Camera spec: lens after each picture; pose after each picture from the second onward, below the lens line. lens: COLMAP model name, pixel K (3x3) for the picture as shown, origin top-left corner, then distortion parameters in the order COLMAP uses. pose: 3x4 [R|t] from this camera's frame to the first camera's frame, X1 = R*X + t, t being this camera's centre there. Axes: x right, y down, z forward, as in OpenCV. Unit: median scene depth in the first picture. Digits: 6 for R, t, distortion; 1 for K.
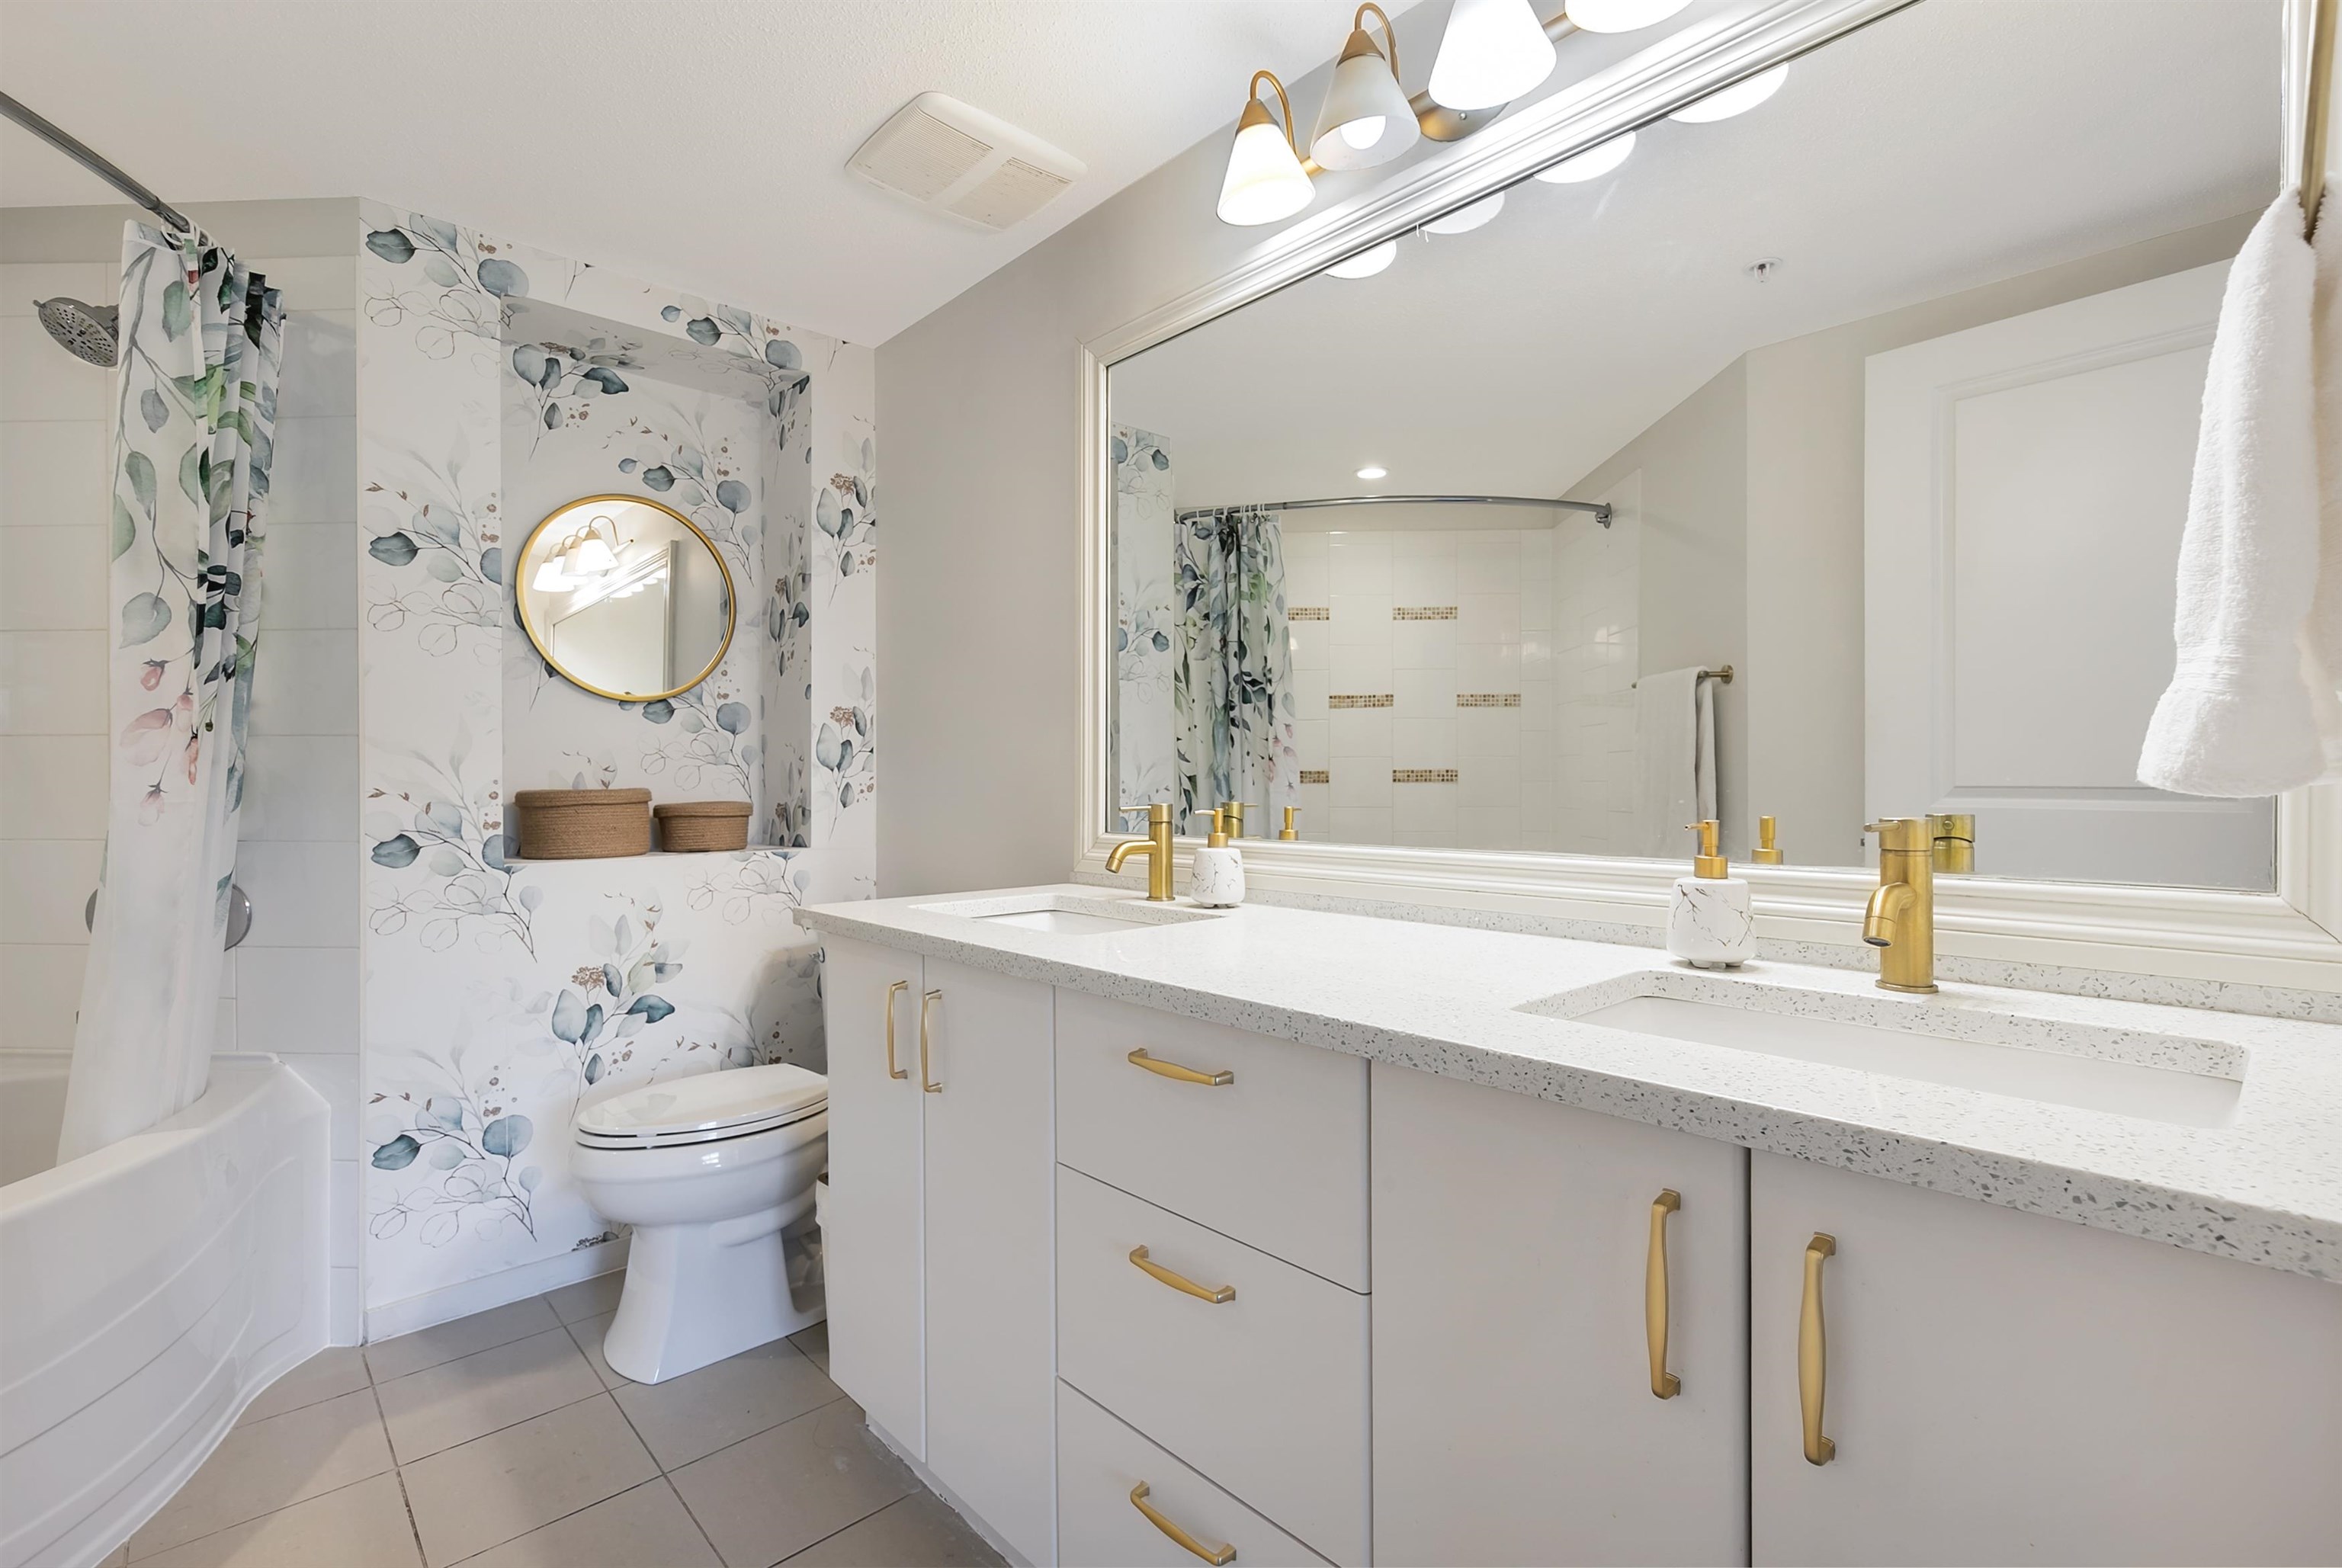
lens RADIAL K [[1083.9, 0, 1180.0], [0, 1083.9, 792.6], [0, 0, 1]] dist [0.004261, 0.000094]
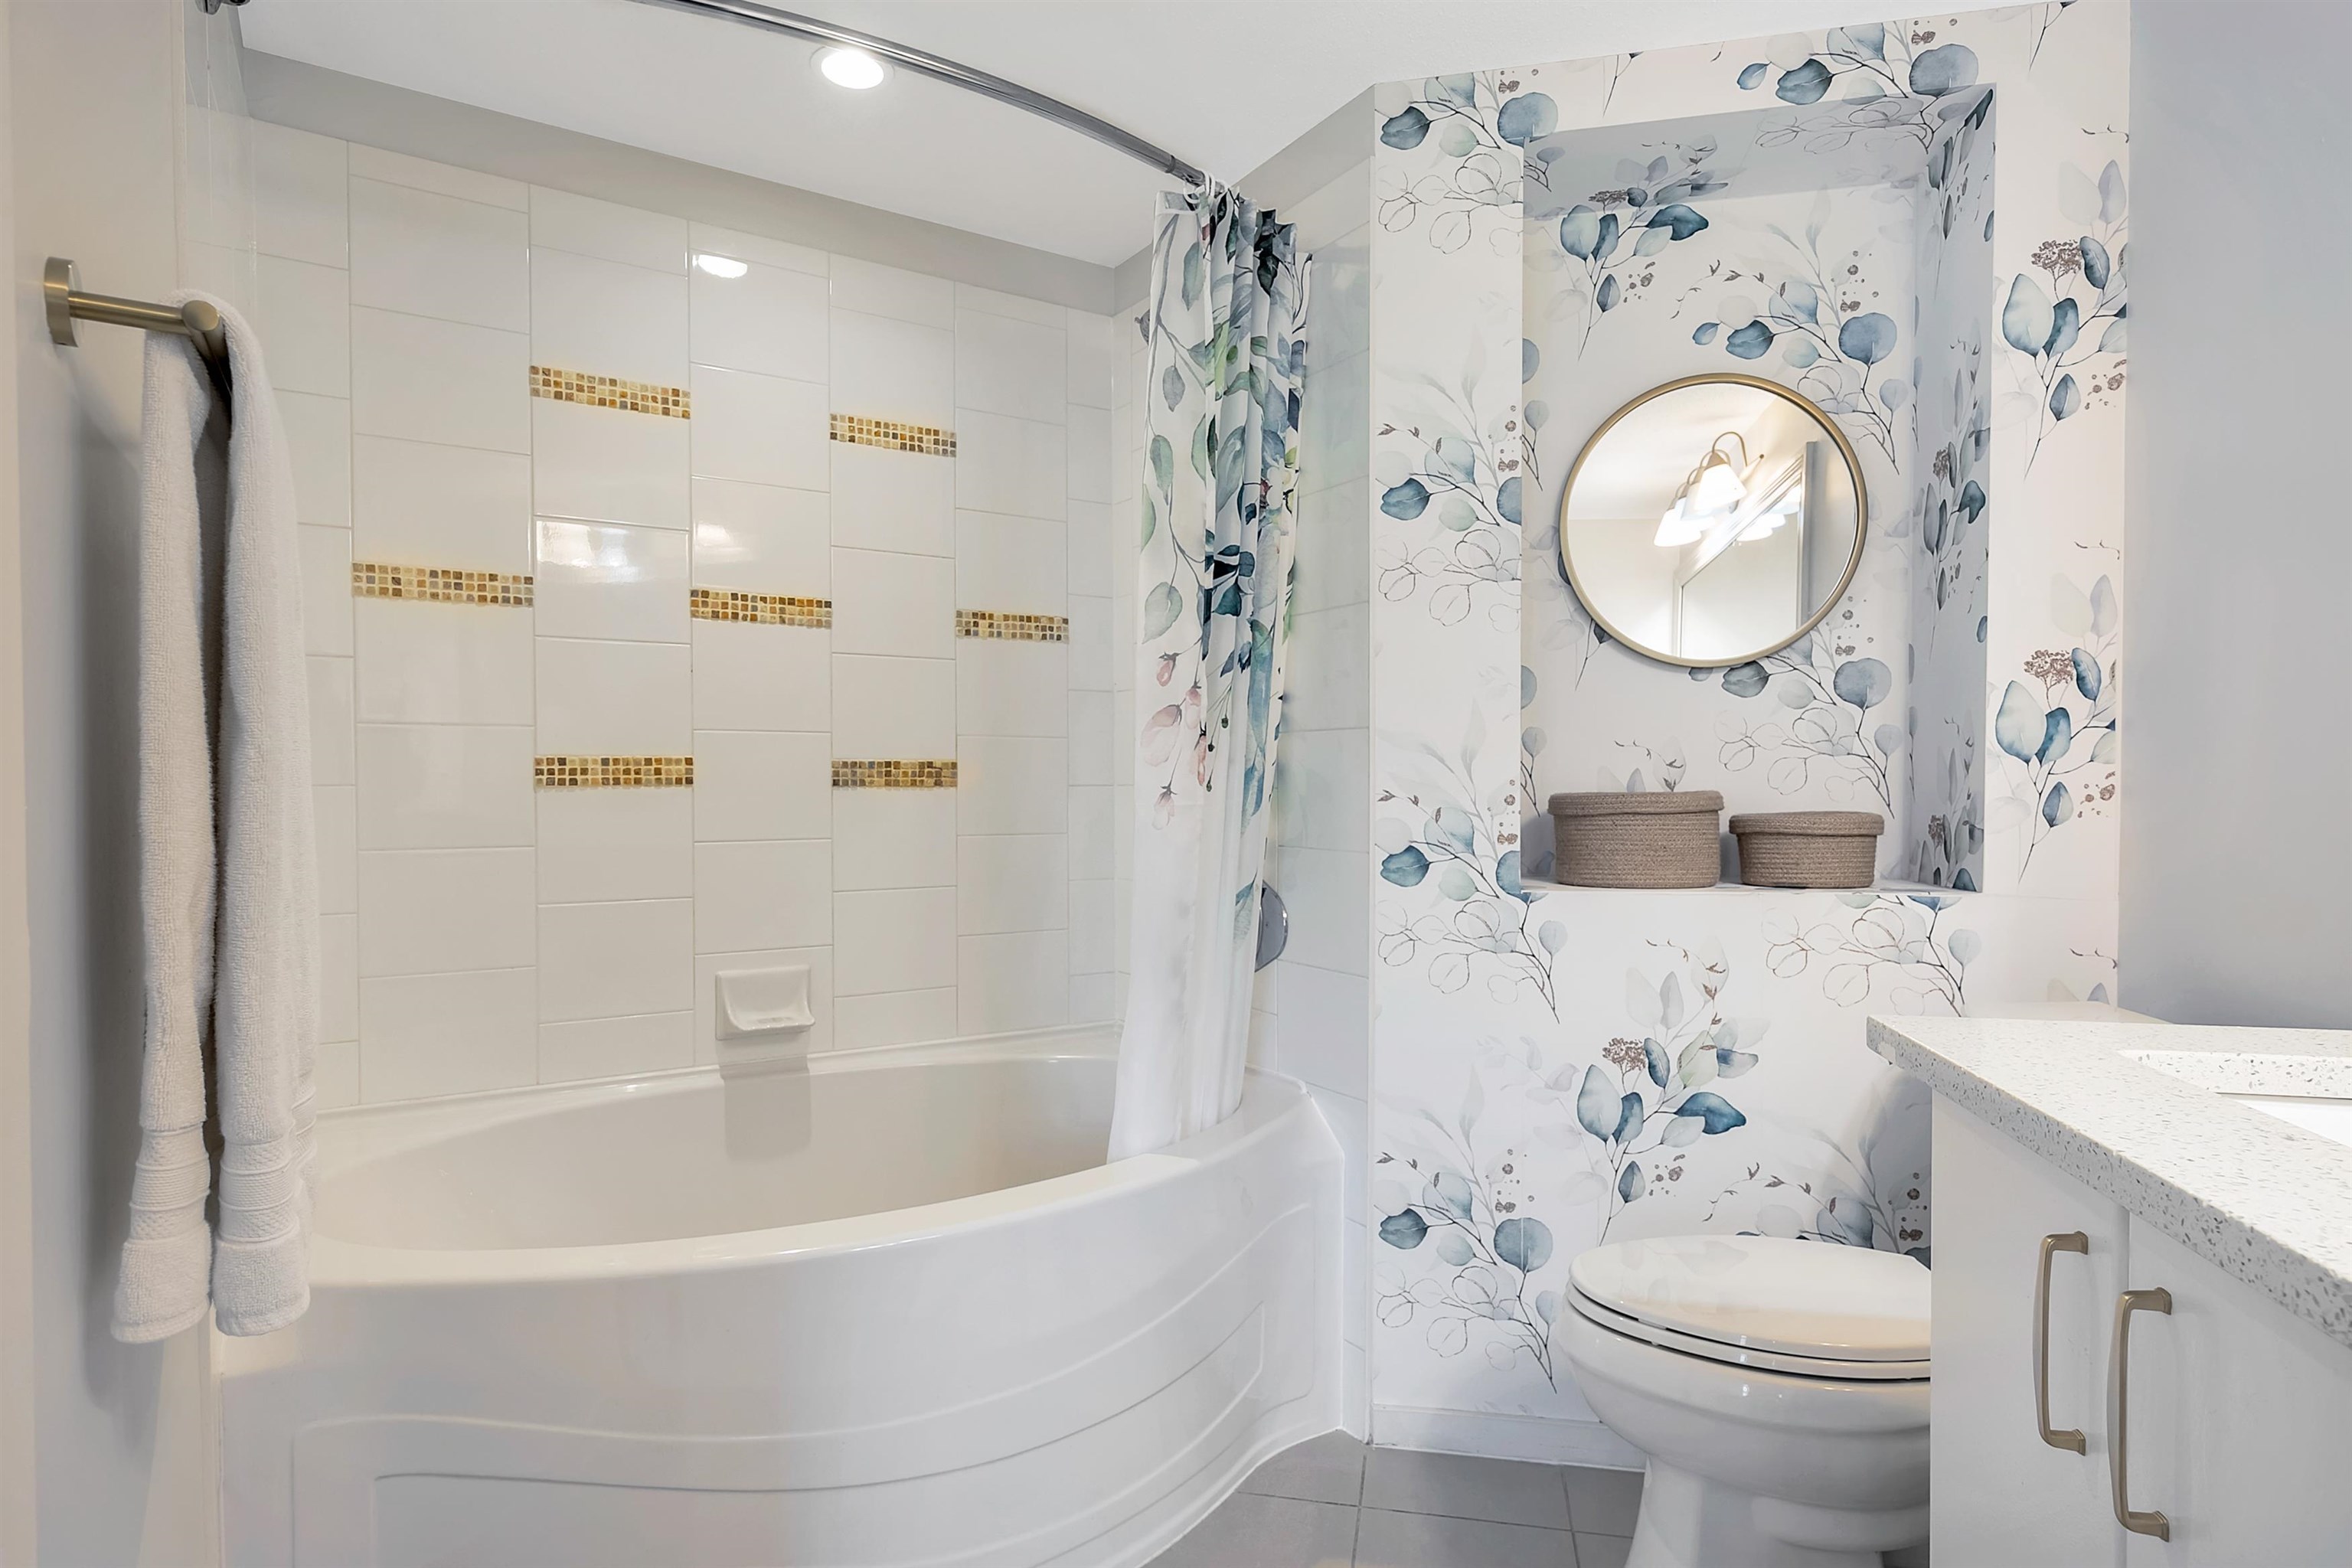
lens RADIAL K [[1262.1, 0, 1172.0], [0, 1262.1, 805.8], [0, 0, 1]] dist [0.003570, -0.000682]
pose [[0.570247, 0.015403, -0.821329, -0.027879], [-0.006635, 0.999878, 0.014144, -0.003686], [0.821447, -0.002616, 0.570280, 0.252338]]
